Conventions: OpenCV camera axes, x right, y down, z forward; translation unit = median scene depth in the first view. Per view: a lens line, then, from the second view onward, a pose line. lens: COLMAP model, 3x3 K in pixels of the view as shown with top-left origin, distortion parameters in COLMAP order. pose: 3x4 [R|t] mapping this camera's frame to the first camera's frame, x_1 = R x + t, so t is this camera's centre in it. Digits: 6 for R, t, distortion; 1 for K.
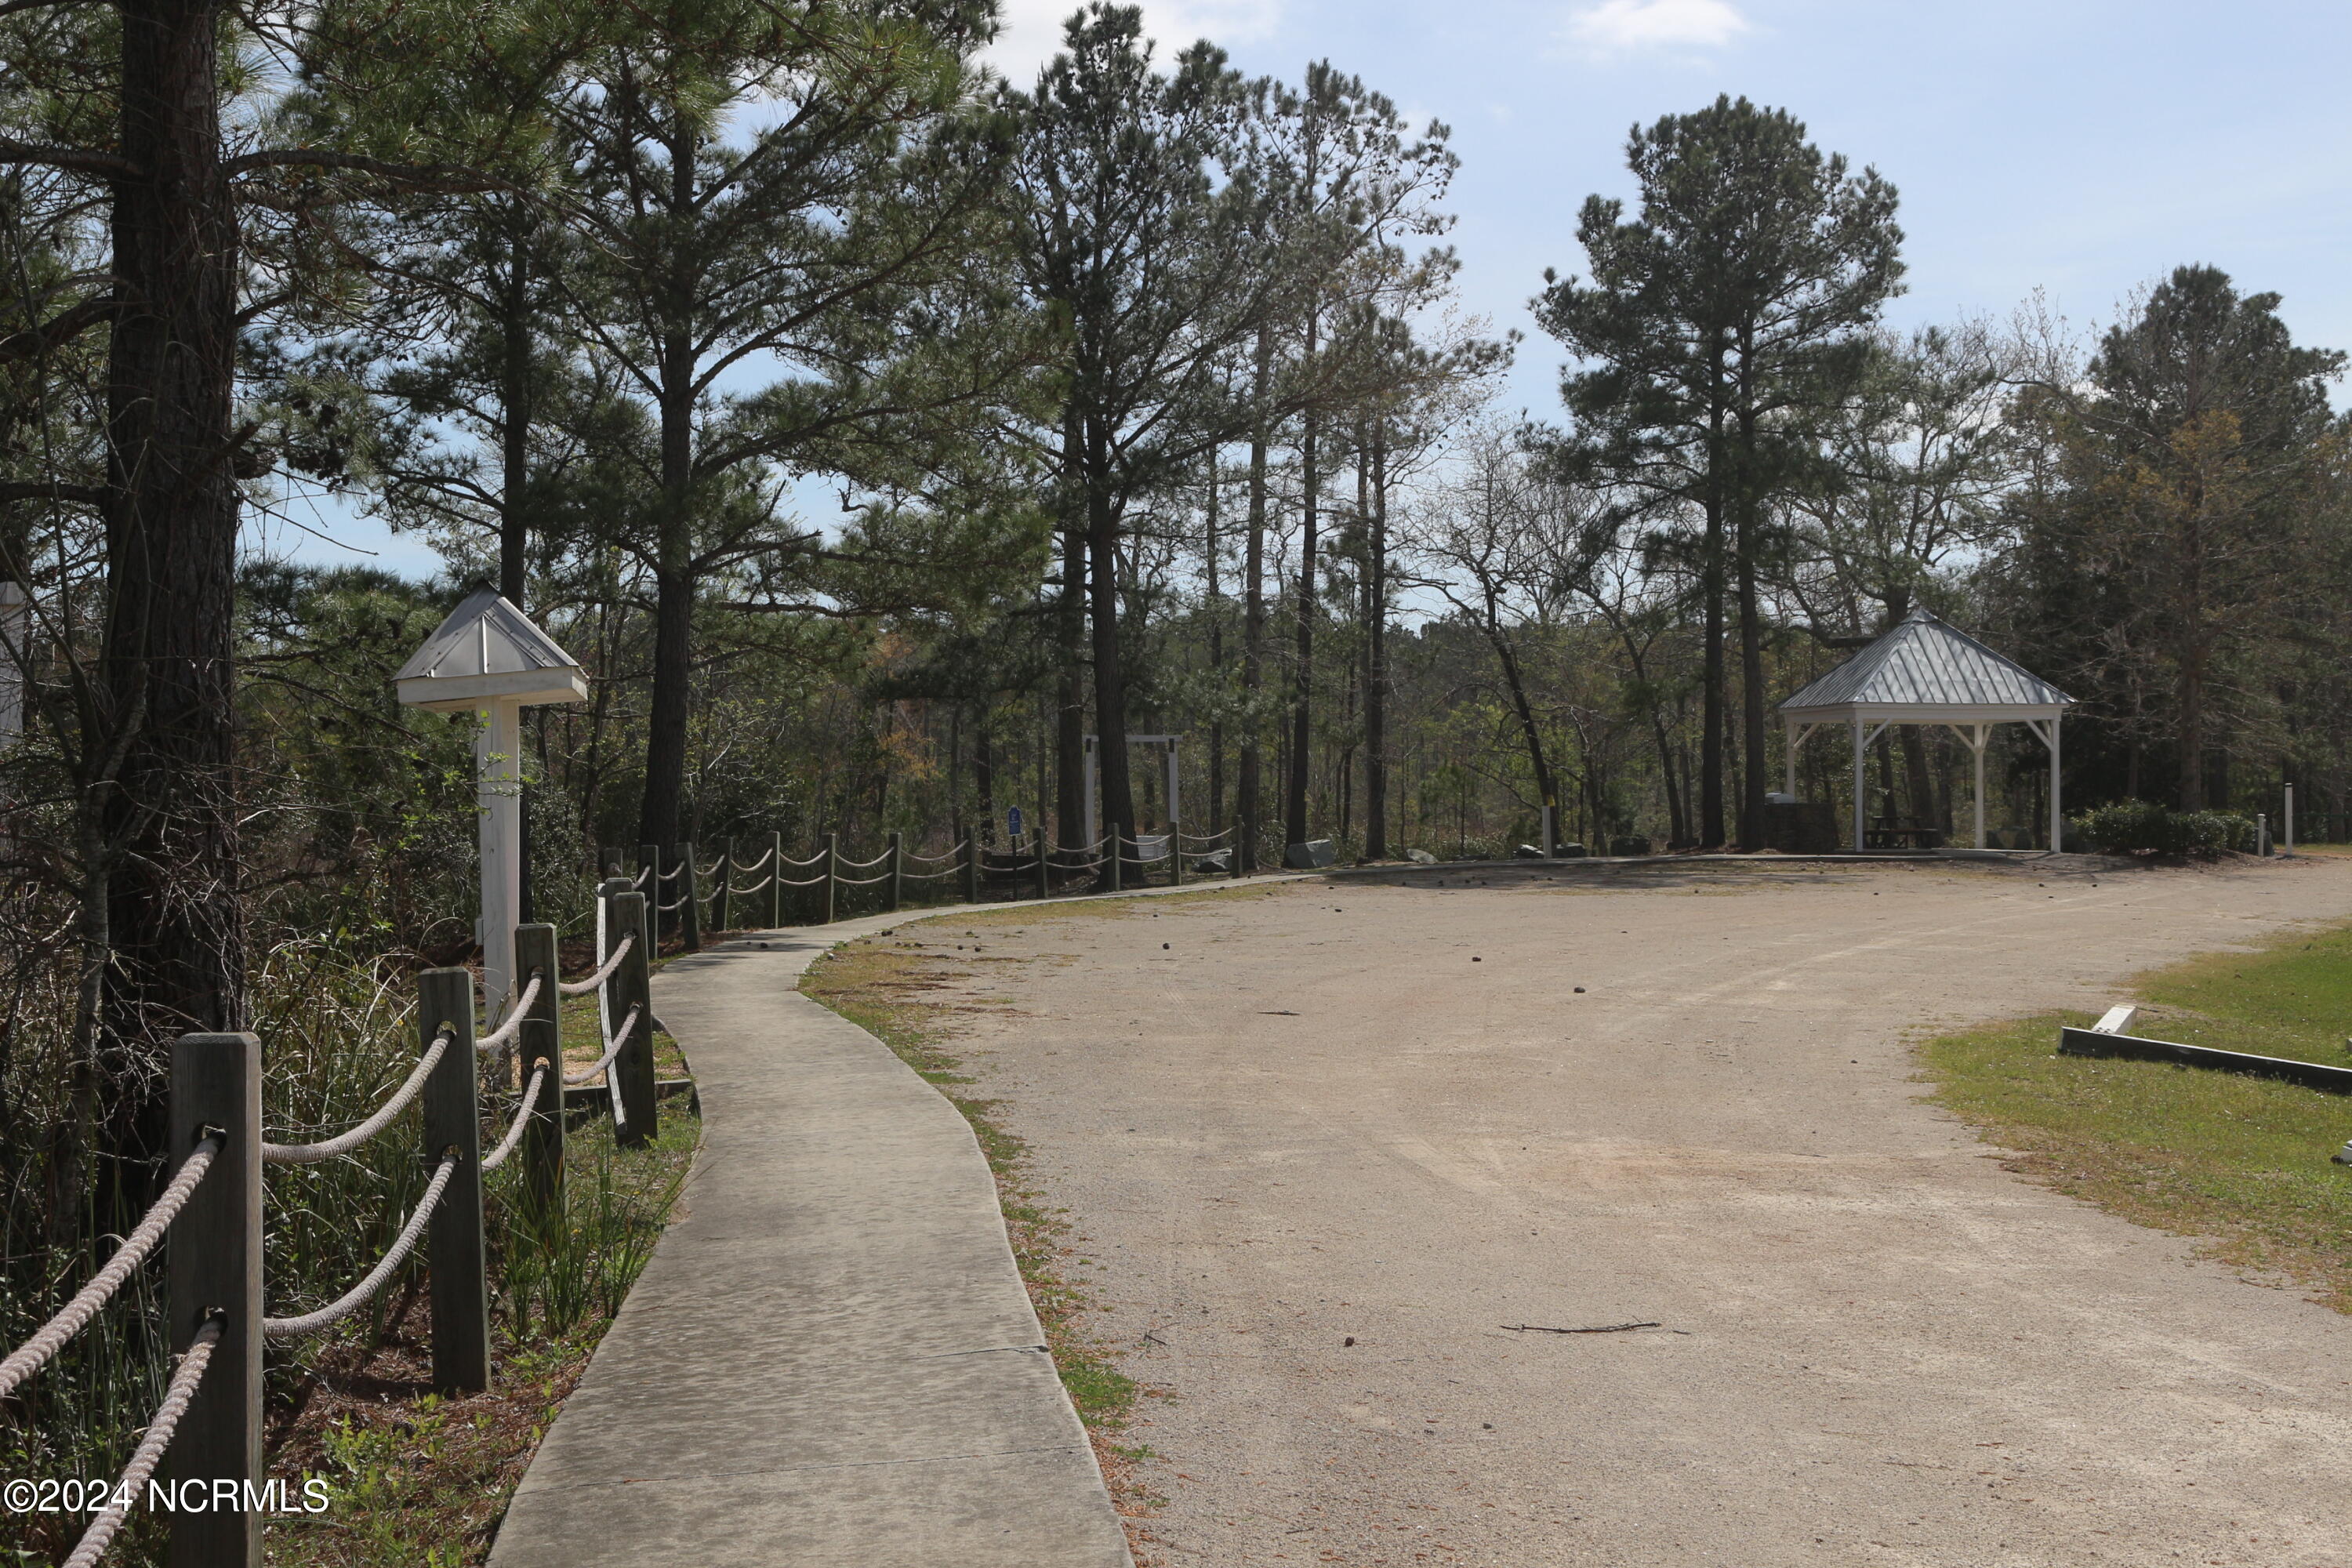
lens RADIAL K [[2168.3, 0, 1177.0], [0, 2168.3, 787.0], [0, 0, 1]] dist [-0.000341, 0.000000]
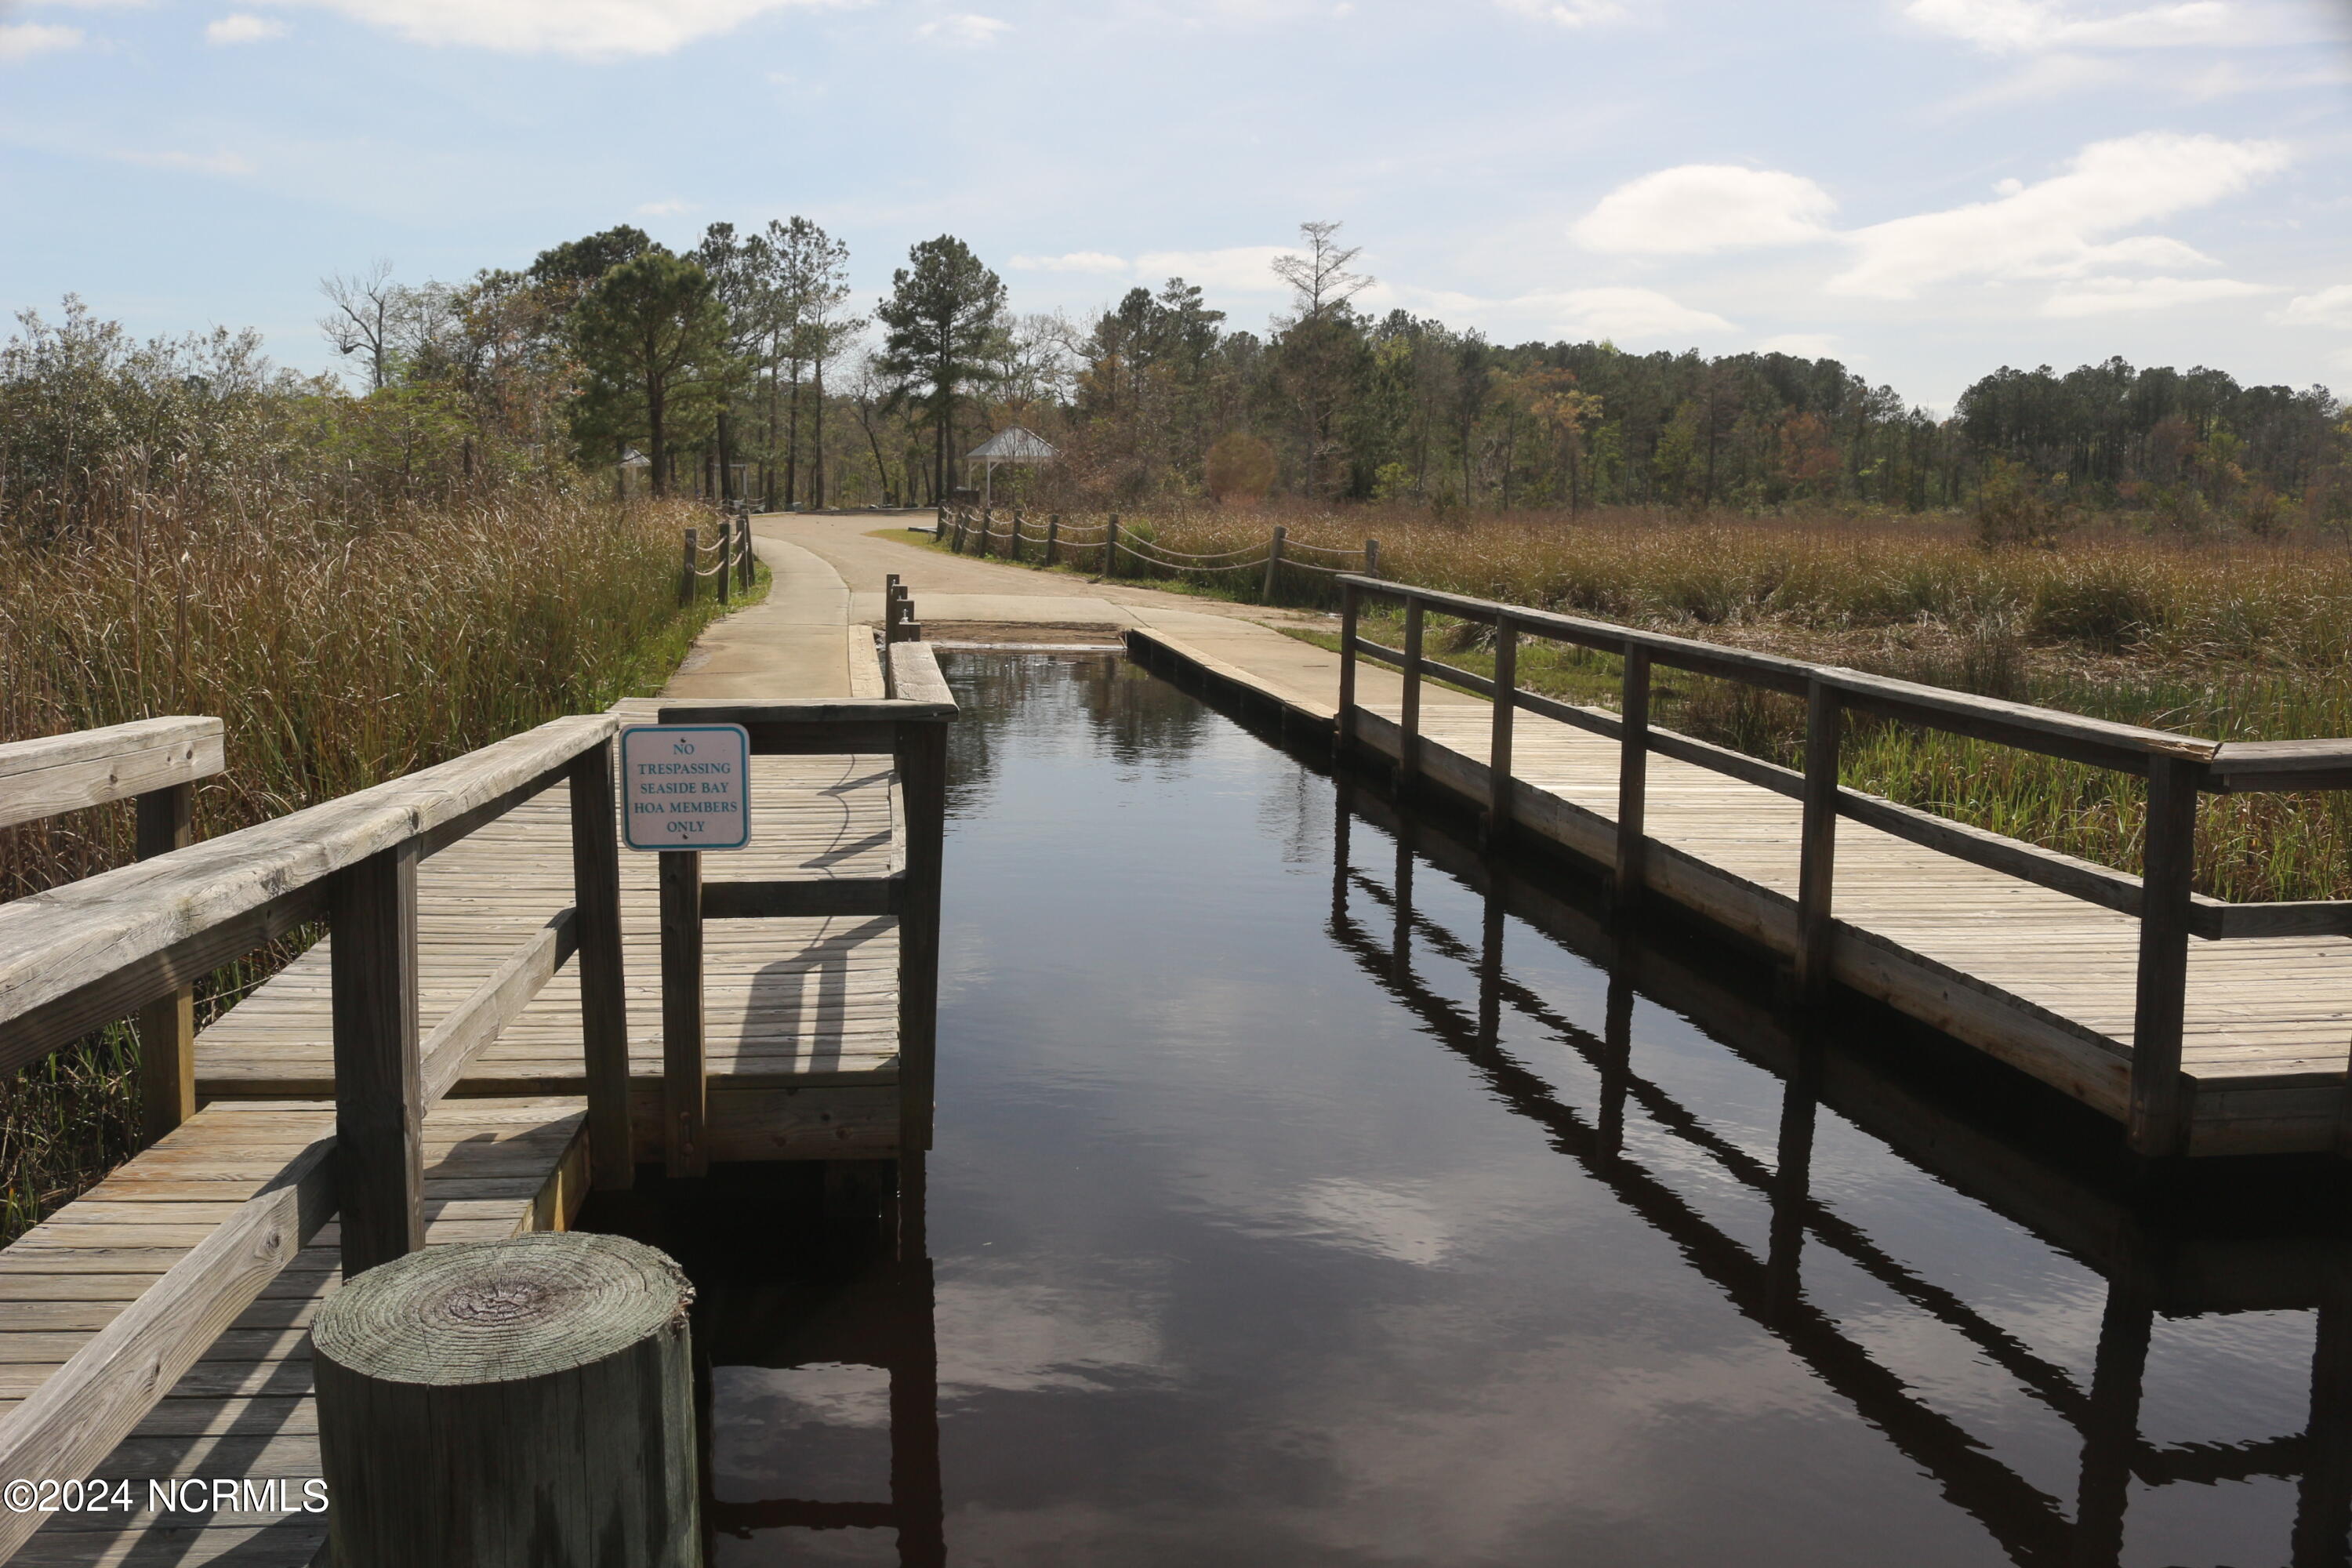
lens RADIAL K [[2453.7, 0, 1176.5], [0, 2453.7, 781.3], [0, 0, 1]] dist [-0.030486, 0.000000]
pose [[0.982254, -0.011287, 0.187214, -0.049734], [-0.009051, 0.994172, 0.107425, 0.036665], [-0.187336, -0.107214, 0.976427, -2.189796]]
